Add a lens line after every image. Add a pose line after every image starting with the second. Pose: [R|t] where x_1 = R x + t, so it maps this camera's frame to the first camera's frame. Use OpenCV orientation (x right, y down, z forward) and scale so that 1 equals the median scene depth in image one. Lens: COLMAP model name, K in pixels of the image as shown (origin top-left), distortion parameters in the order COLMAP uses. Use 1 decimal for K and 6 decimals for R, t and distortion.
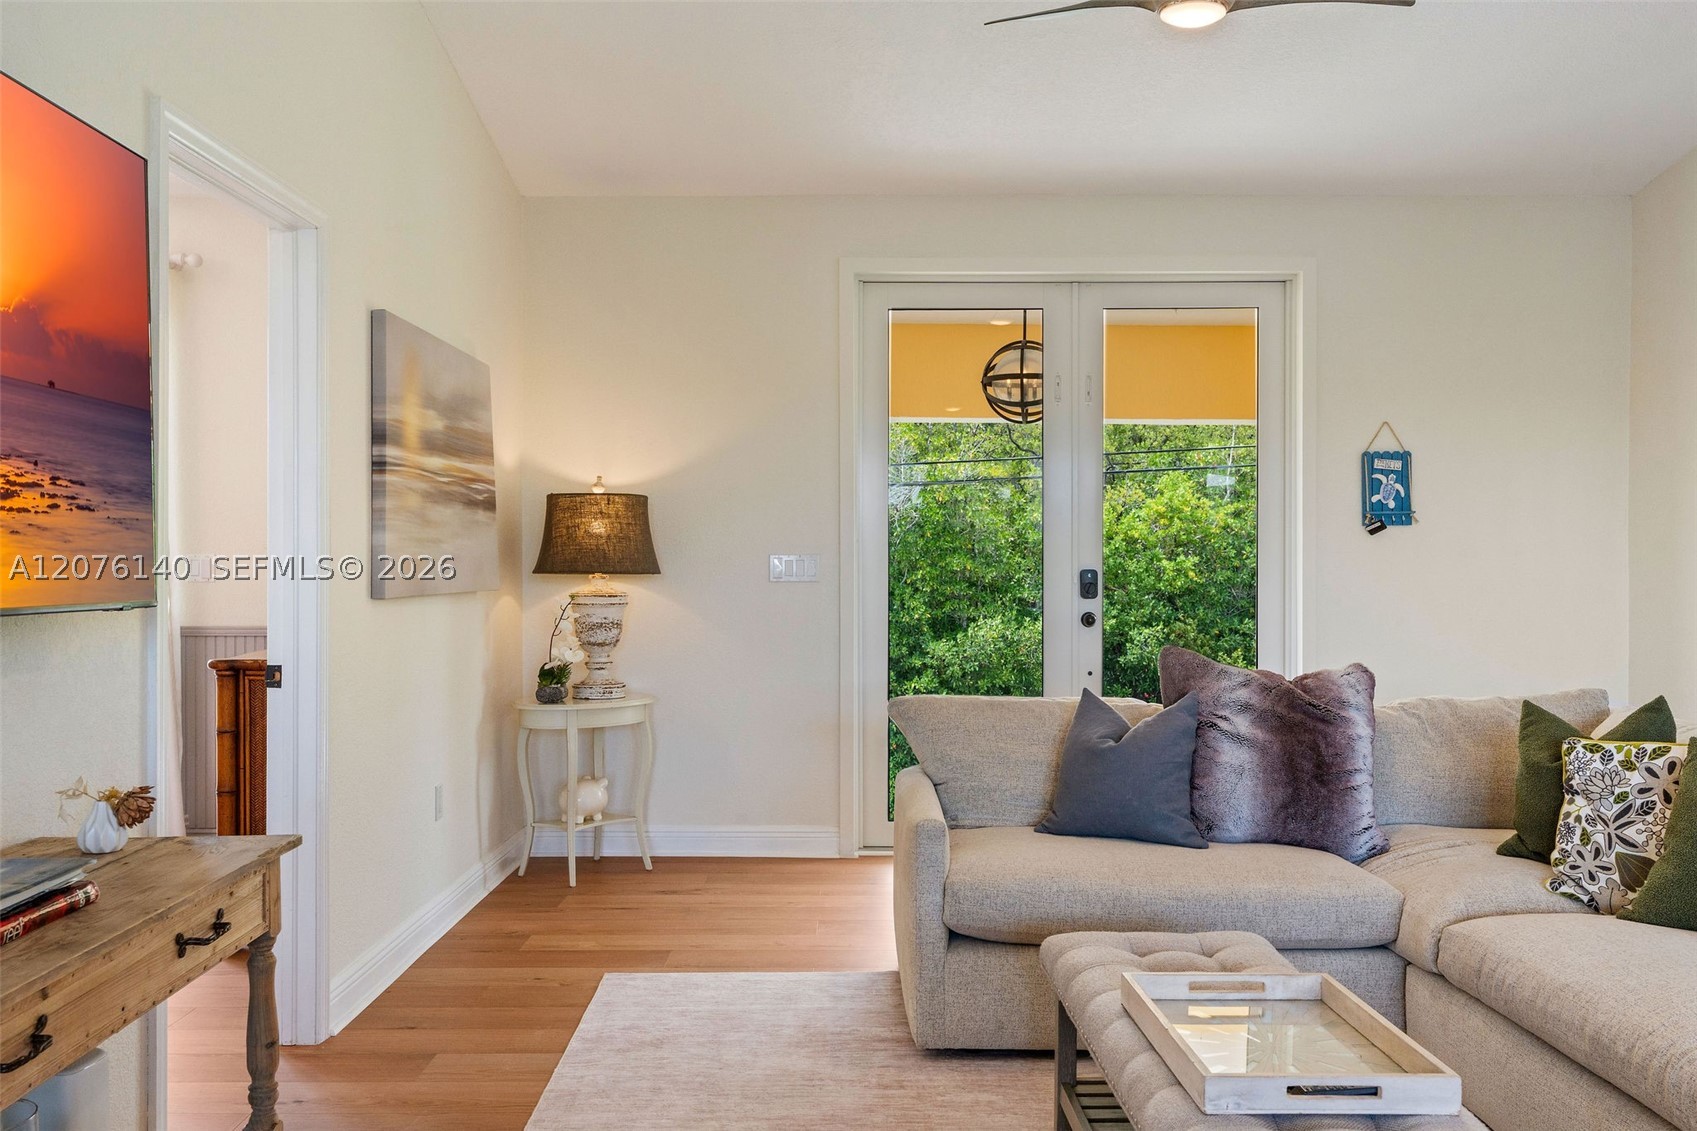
lens RADIAL K [[1487.2, 0, 844.8], [0, 1487.2, 565.1], [0, 0, 1]] dist [-0.007559, 0.004984]
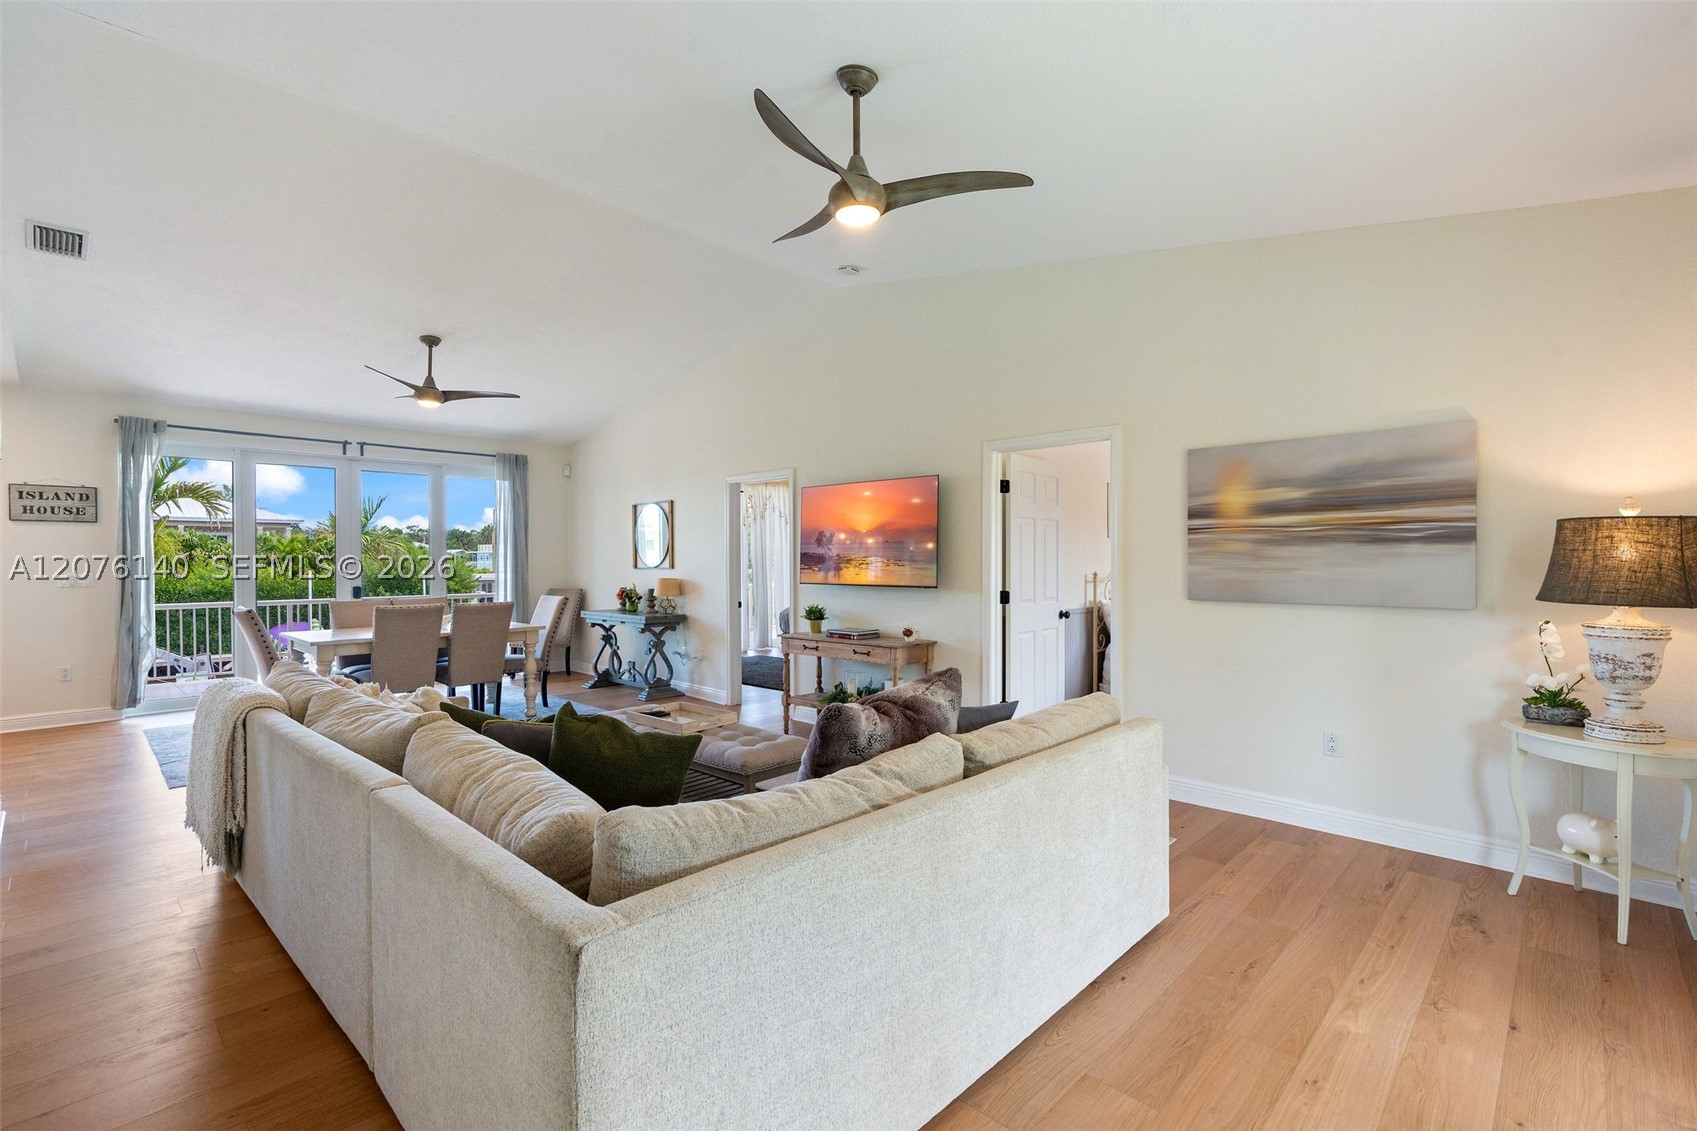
lens RADIAL K [[768.3, 0, 849.6], [0, 768.3, 568.8], [0, 0, 1]] dist [-0.004784, 0.000162]
pose [[-0.690028, 0.002670, -0.723778, 0.511037], [-0.003633, 0.999968, 0.007153, -0.016307], [0.723773, 0.007565, -0.689996, 0.982856]]
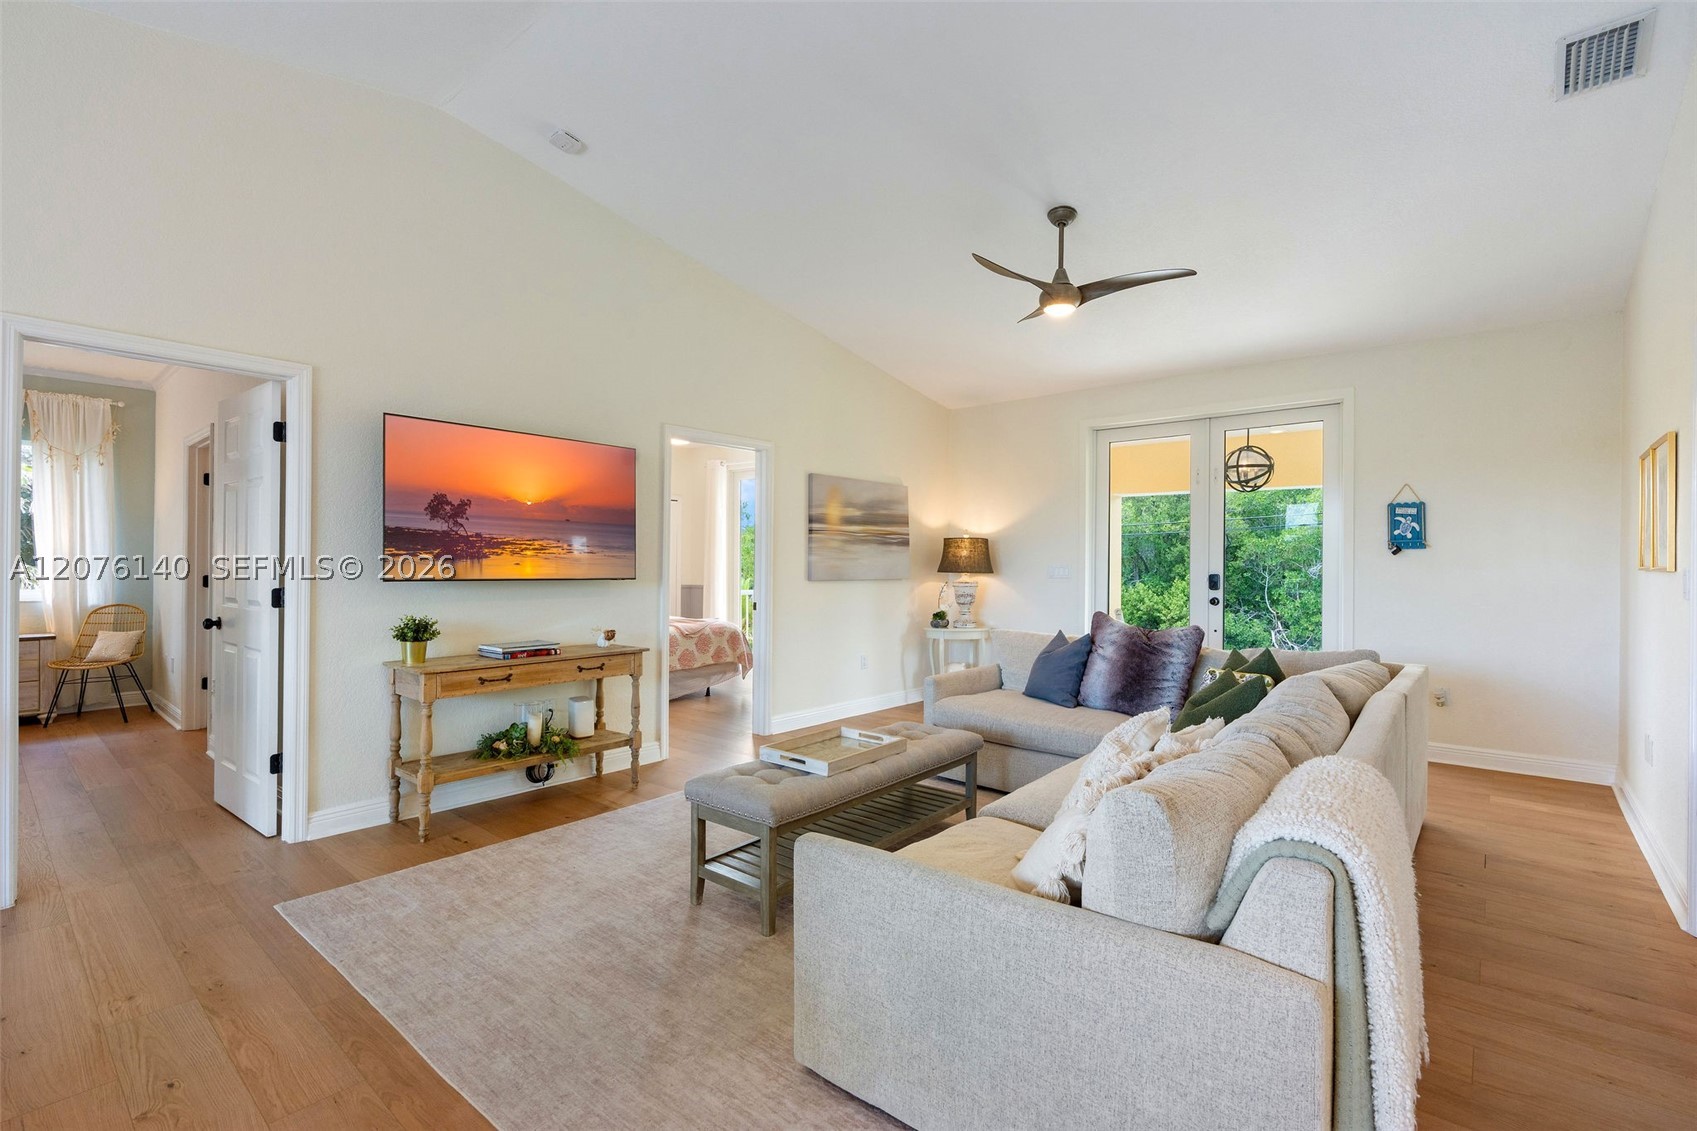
lens RADIAL K [[768.3, 0, 849.0], [0, 768.3, 563.6], [0, 0, 1]] dist [-0.004784, 0.000162]
pose [[0.765432, 0.005455, -0.643494, 0.457286], [-0.008930, 0.999958, -0.002146, -0.004107], [0.643455, 0.007389, 0.765448, -0.015431]]
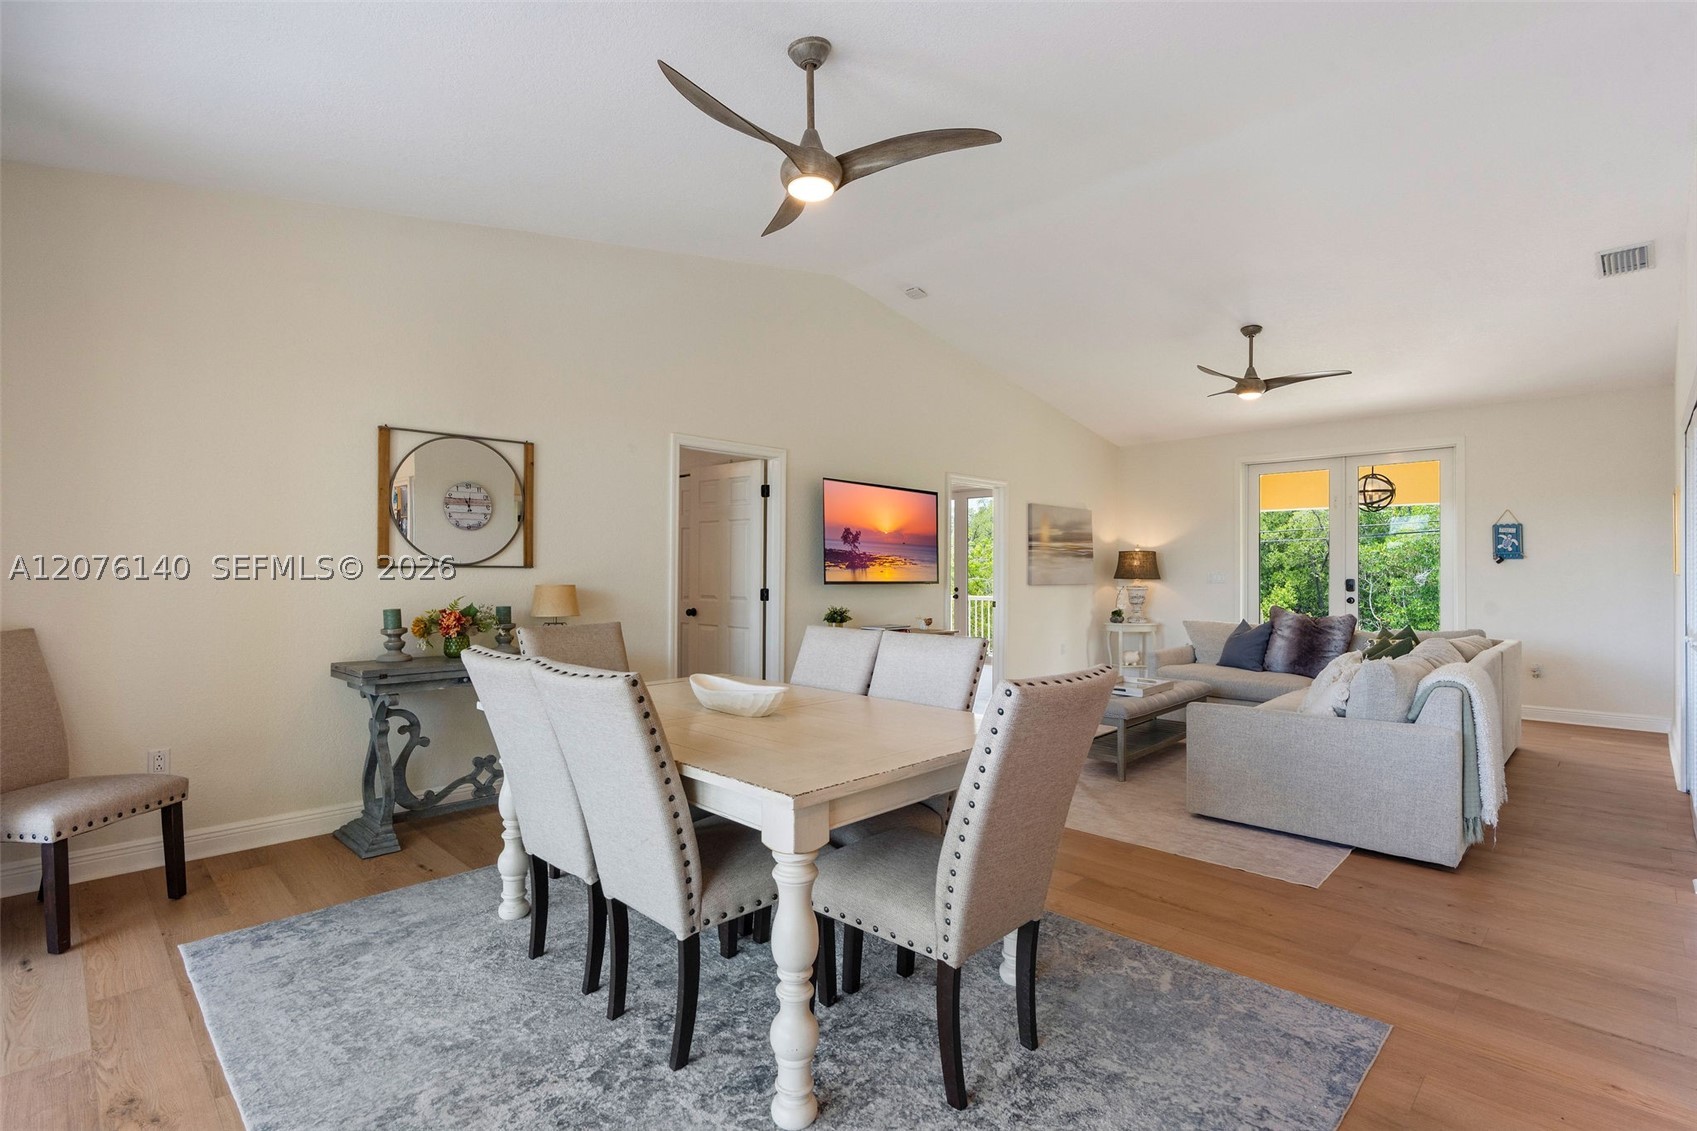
lens RADIAL K [[796.1, 0, 852.7], [0, 796.1, 565.1], [0, 0, 1]] dist [-0.001462, -0.000295]
pose [[0.717190, -0.003178, -0.696870, 0.507151], [-0.005745, 0.999929, -0.010472, -0.001364], [0.696854, 0.011514, 0.717121, -0.472246]]
